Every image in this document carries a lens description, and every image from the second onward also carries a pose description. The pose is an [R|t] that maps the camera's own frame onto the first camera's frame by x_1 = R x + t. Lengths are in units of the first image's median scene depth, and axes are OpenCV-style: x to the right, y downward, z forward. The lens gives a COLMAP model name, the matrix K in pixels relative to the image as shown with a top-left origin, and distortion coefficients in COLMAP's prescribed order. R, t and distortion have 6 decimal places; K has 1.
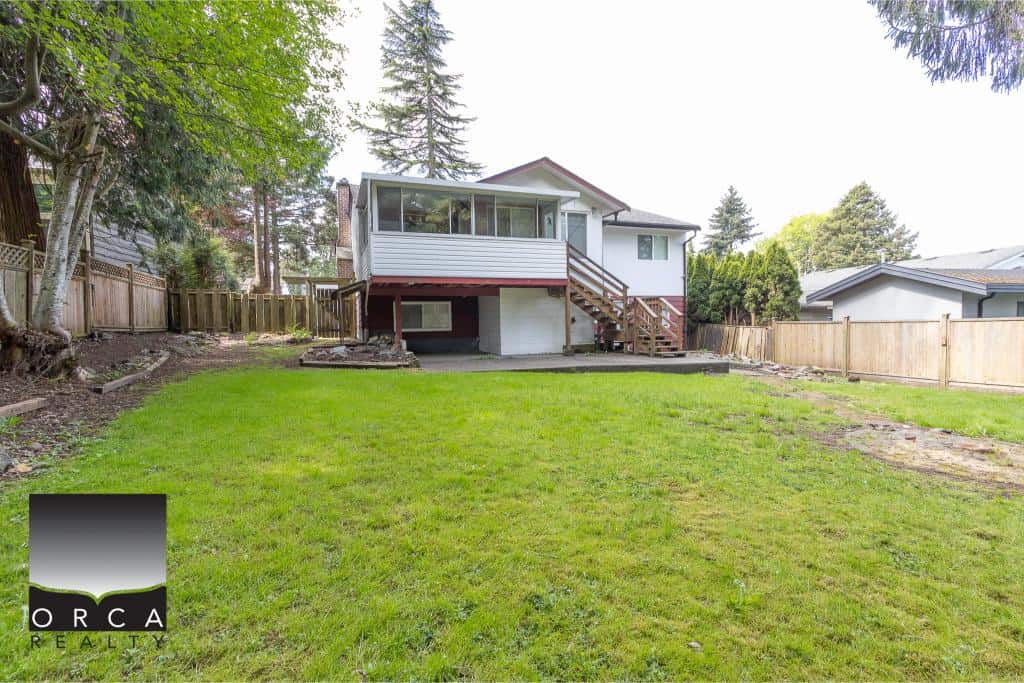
lens RADIAL K [[464.7, 0, 511.8], [0, 464.7, 338.0], [0, 0, 1]] dist [0.003170, 0.000398]
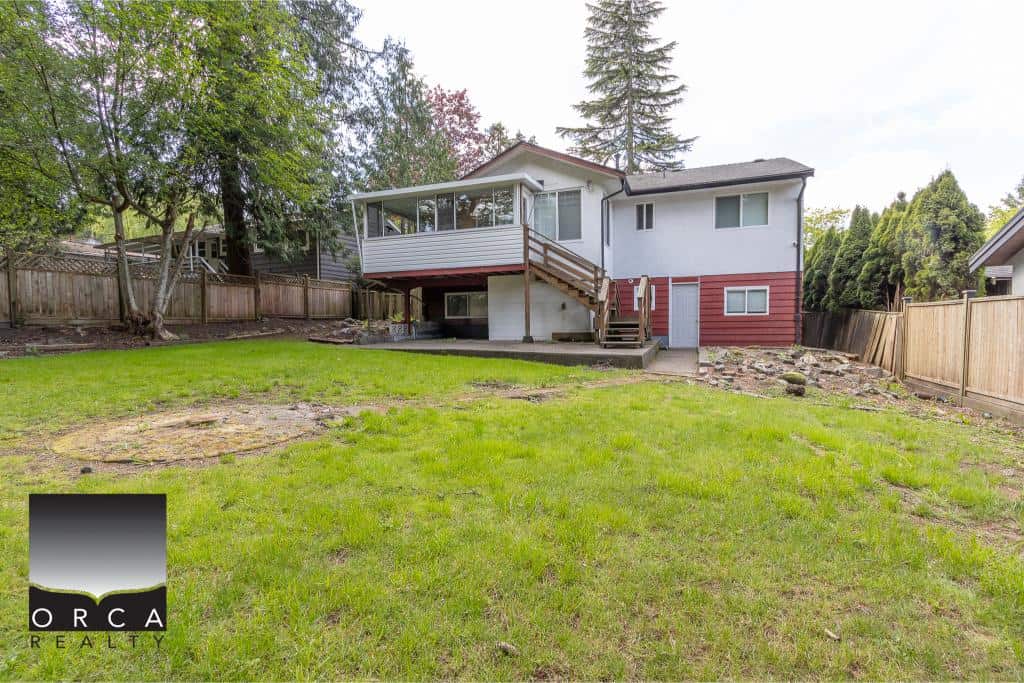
lens RADIAL K [[464.7, 0, 510.7], [0, 464.7, 341.3], [0, 0, 1]] dist [0.003170, 0.000398]
pose [[0.768109, 0.032131, -0.639513, 0.513039], [-0.018501, 0.999437, 0.027992, 0.006663], [0.640052, -0.009669, 0.768271, 0.164377]]
